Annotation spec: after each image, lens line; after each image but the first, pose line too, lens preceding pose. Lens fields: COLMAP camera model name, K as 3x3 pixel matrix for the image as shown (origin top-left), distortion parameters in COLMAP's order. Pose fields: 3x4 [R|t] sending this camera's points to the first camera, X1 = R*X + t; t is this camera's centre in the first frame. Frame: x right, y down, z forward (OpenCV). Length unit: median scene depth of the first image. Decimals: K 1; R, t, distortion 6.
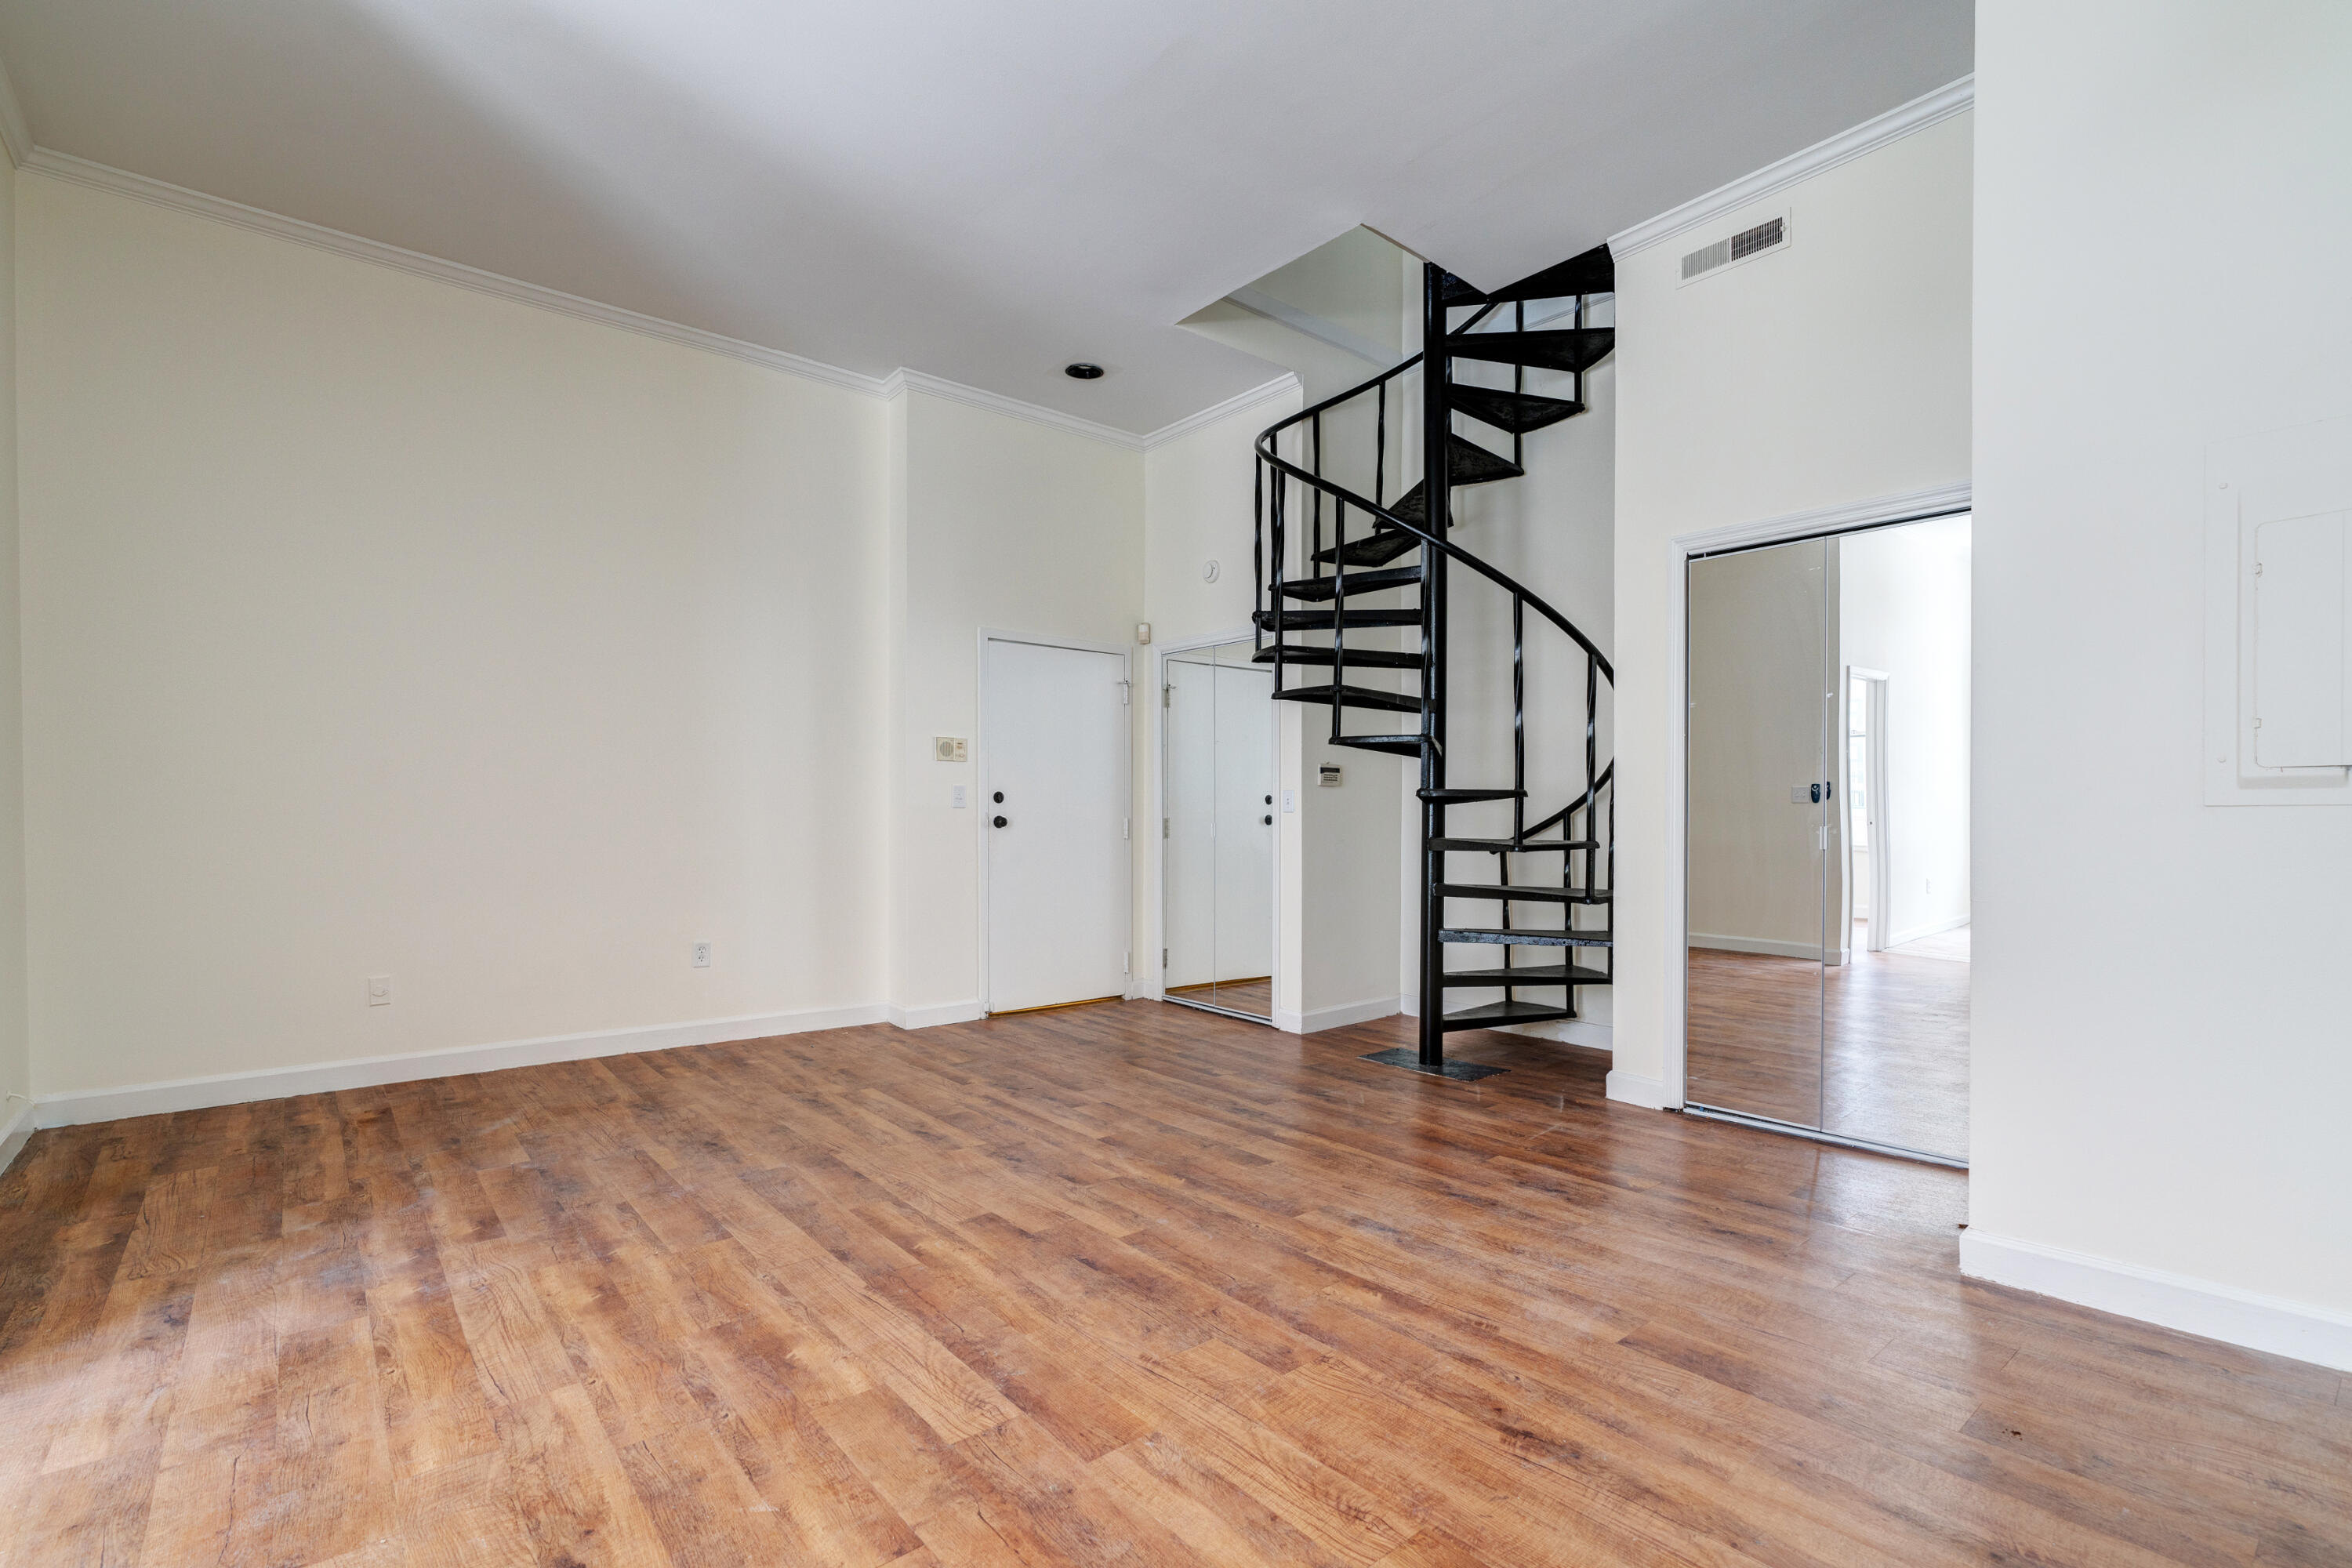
lens RADIAL K [[1071.4, 0, 1166.8], [0, 1071.4, 836.9], [0, 0, 1]] dist [-0.006586, 0.000311]
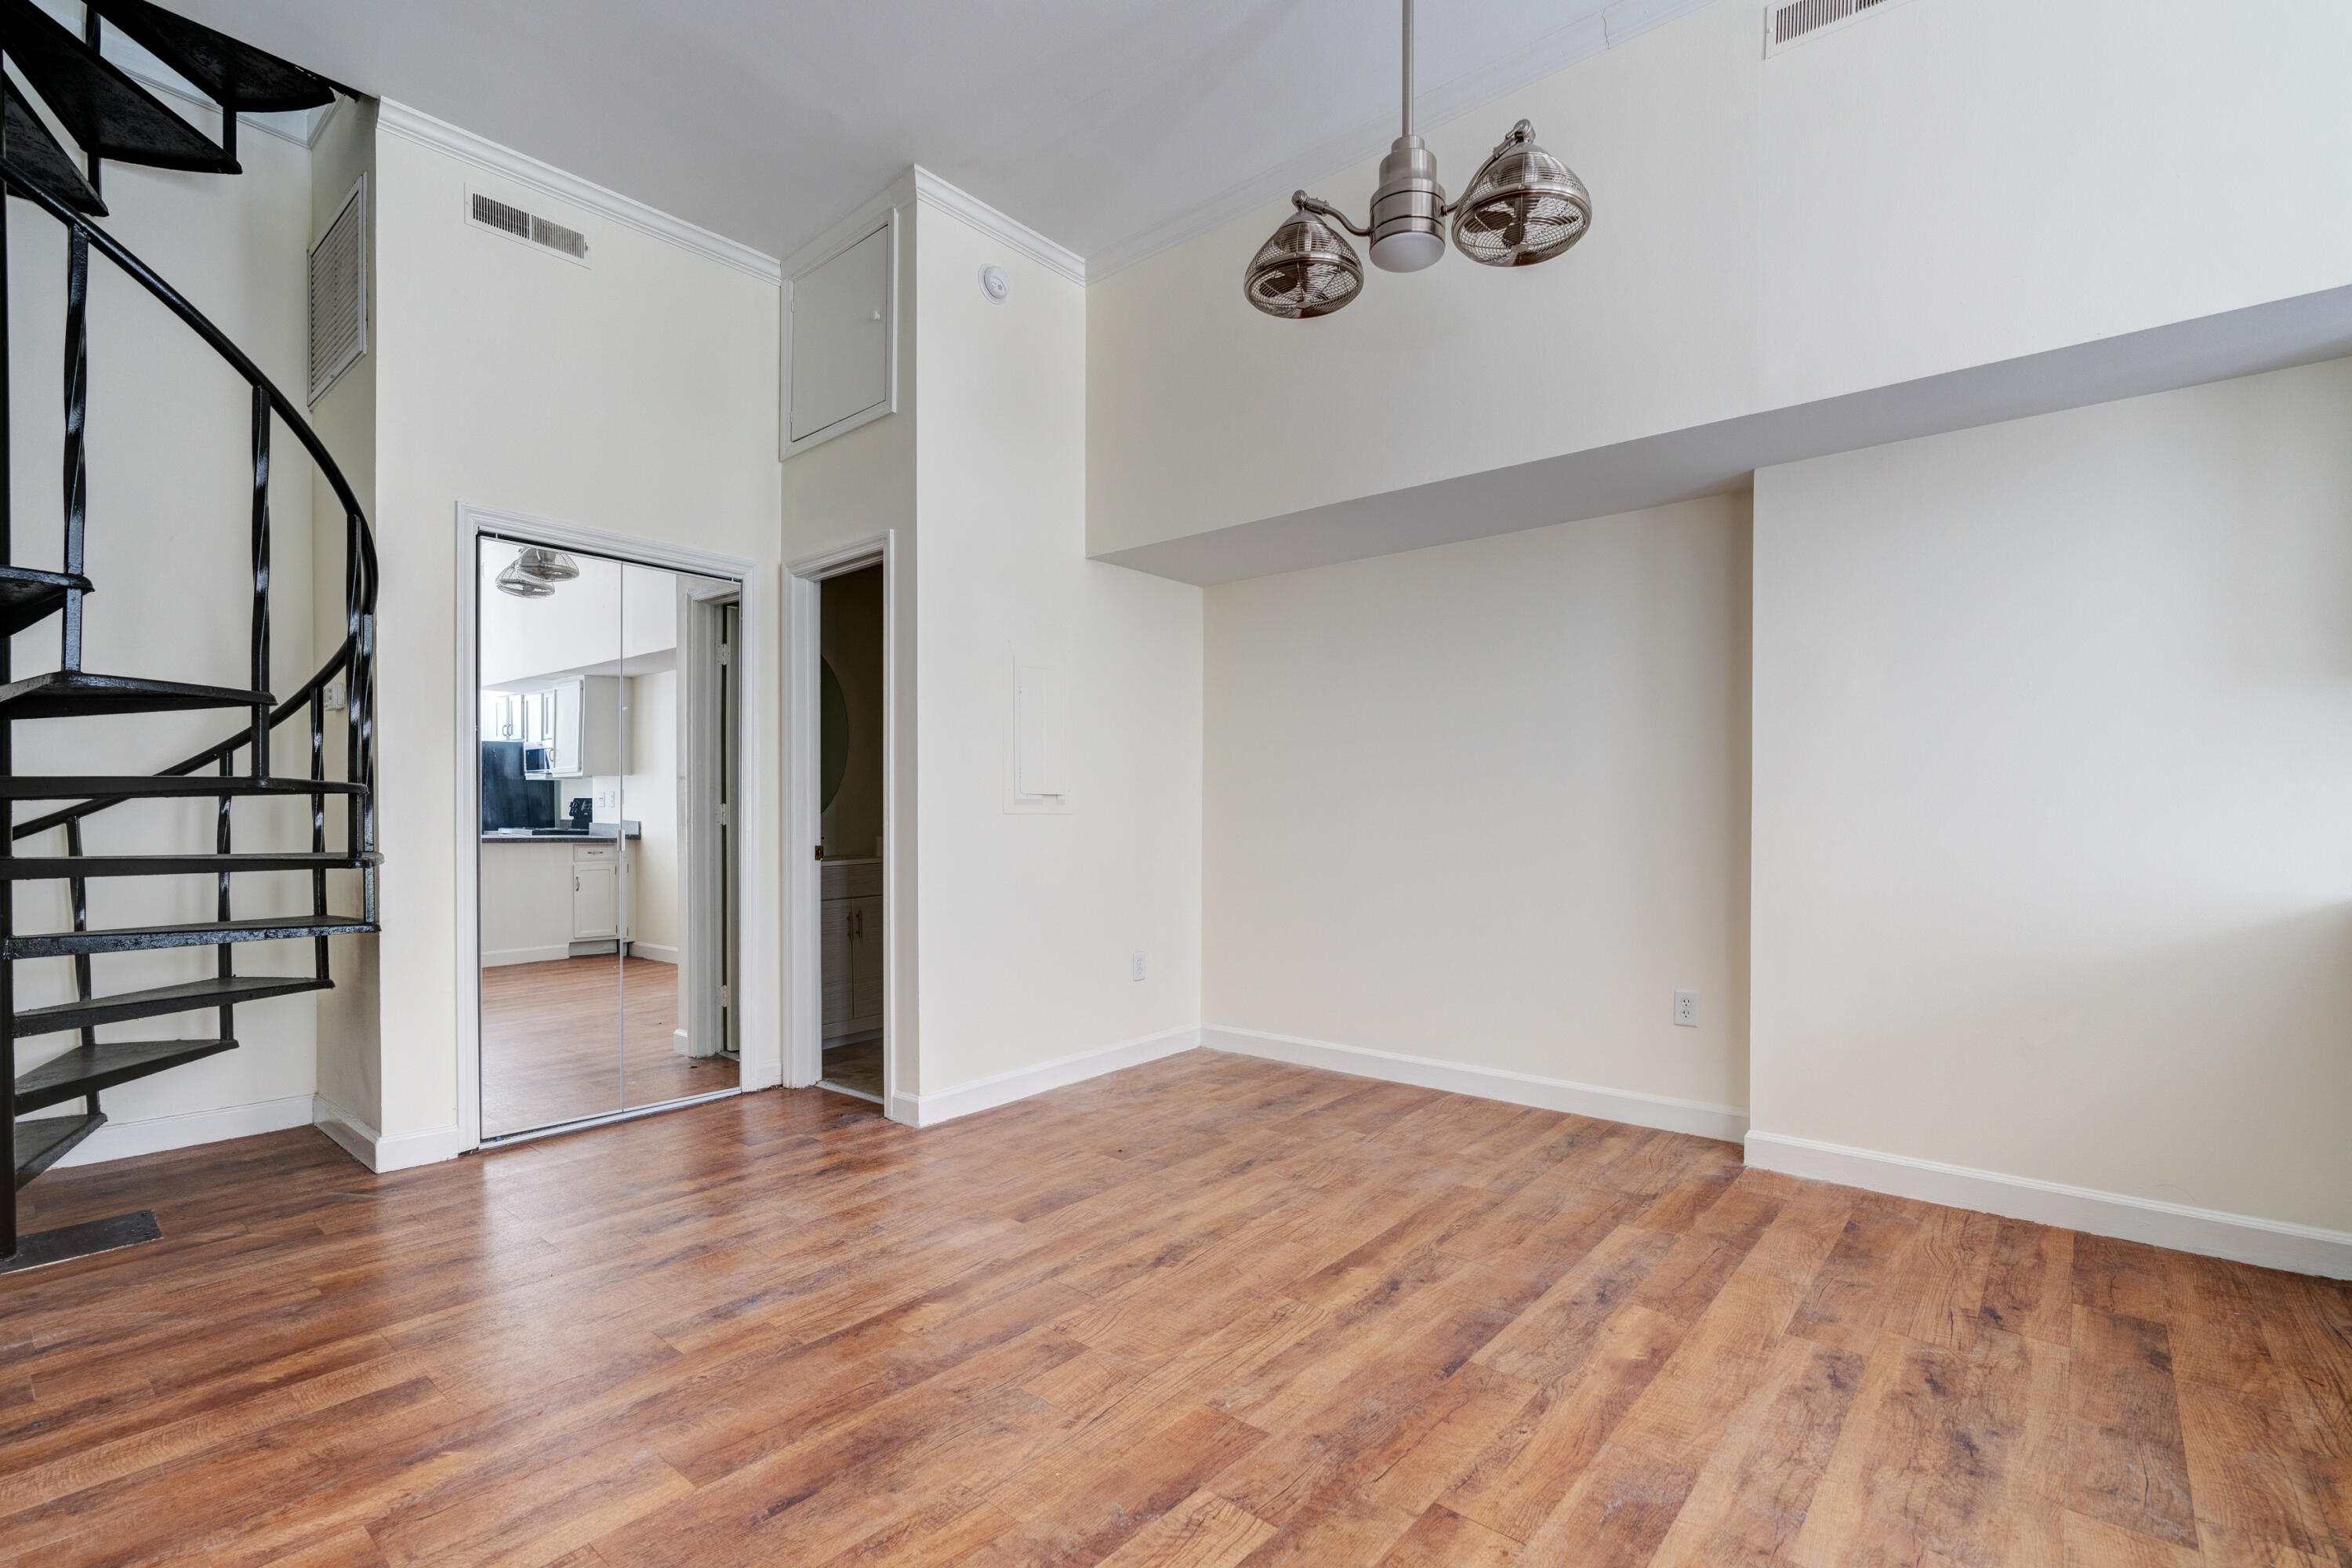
lens RADIAL K [[1071.4, 0, 1166.8], [0, 1071.4, 836.9], [0, 0, 1]] dist [-0.006586, 0.000311]
pose [[-0.174219, -0.012926, 0.984622, -0.747770], [0.020457, 0.999651, 0.016742, -0.012031], [-0.984494, 0.023059, -0.173894, 0.880313]]
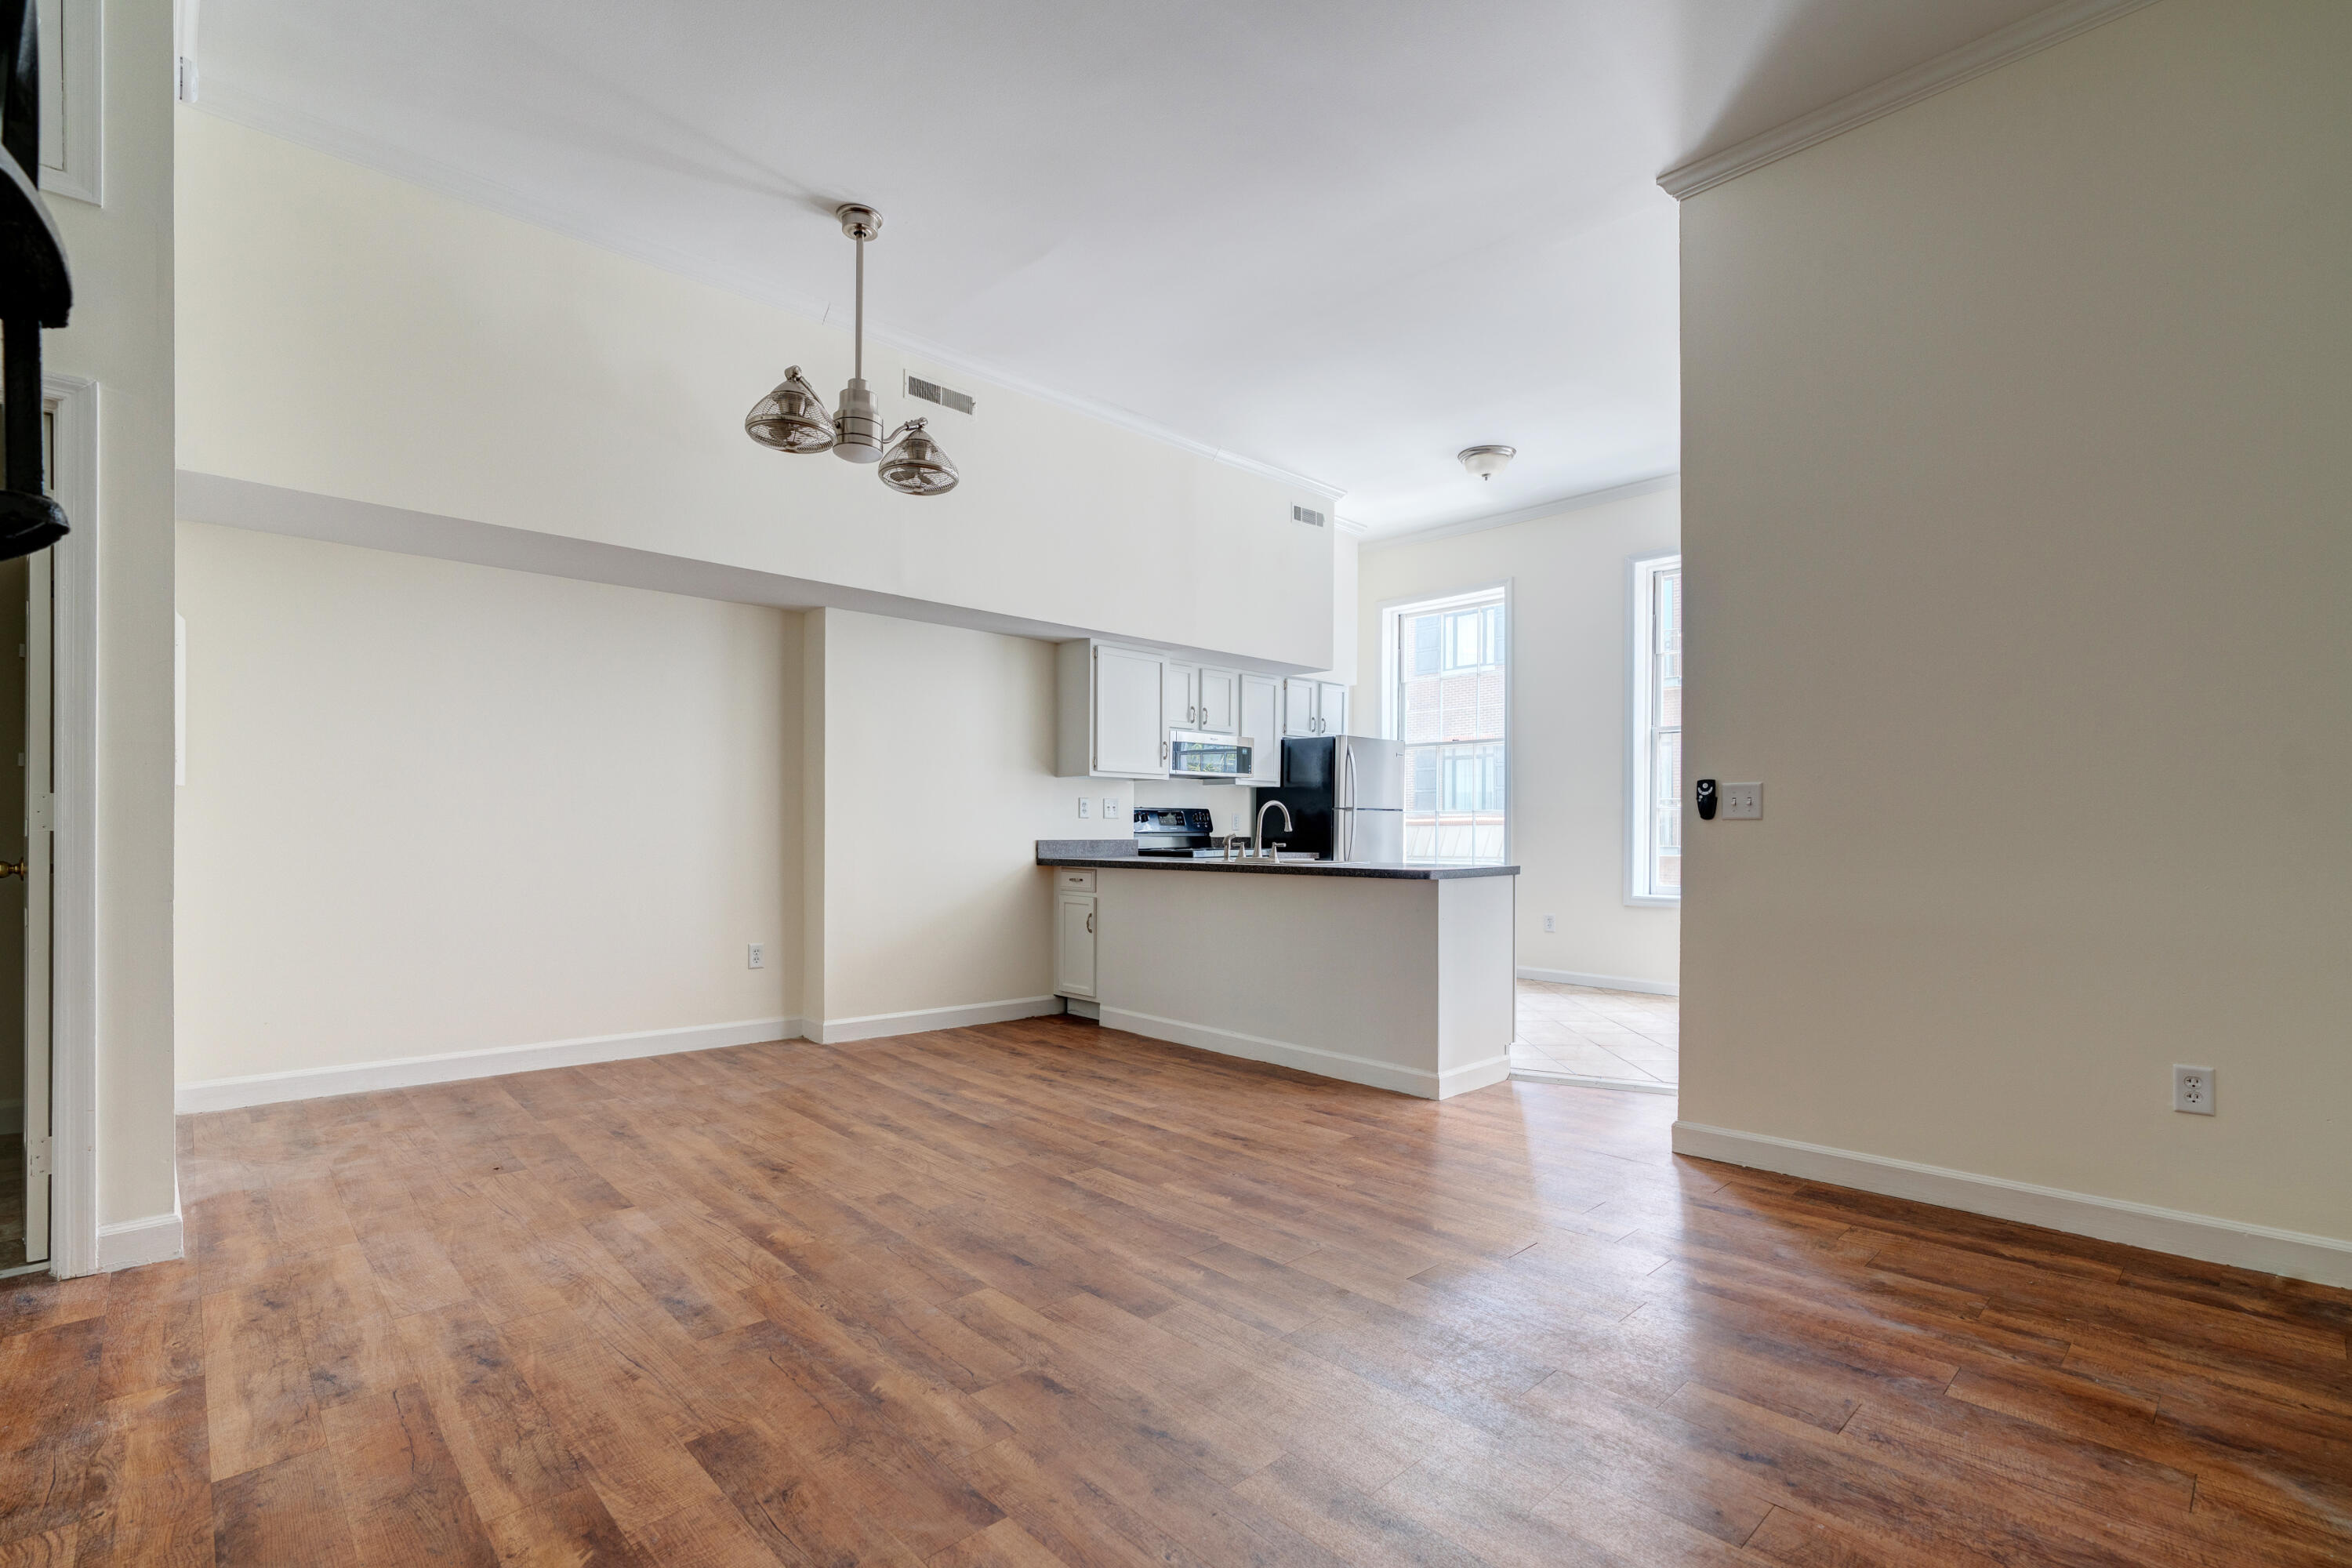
lens RADIAL K [[1071.4, 0, 1166.8], [0, 1071.4, 836.9], [0, 0, 1]] dist [-0.006586, 0.000311]
pose [[-0.997950, -0.005466, -0.063768, -0.144365], [-0.007153, 0.999630, 0.026251, -0.034954], [0.063601, 0.026653, -0.997619, 2.025495]]
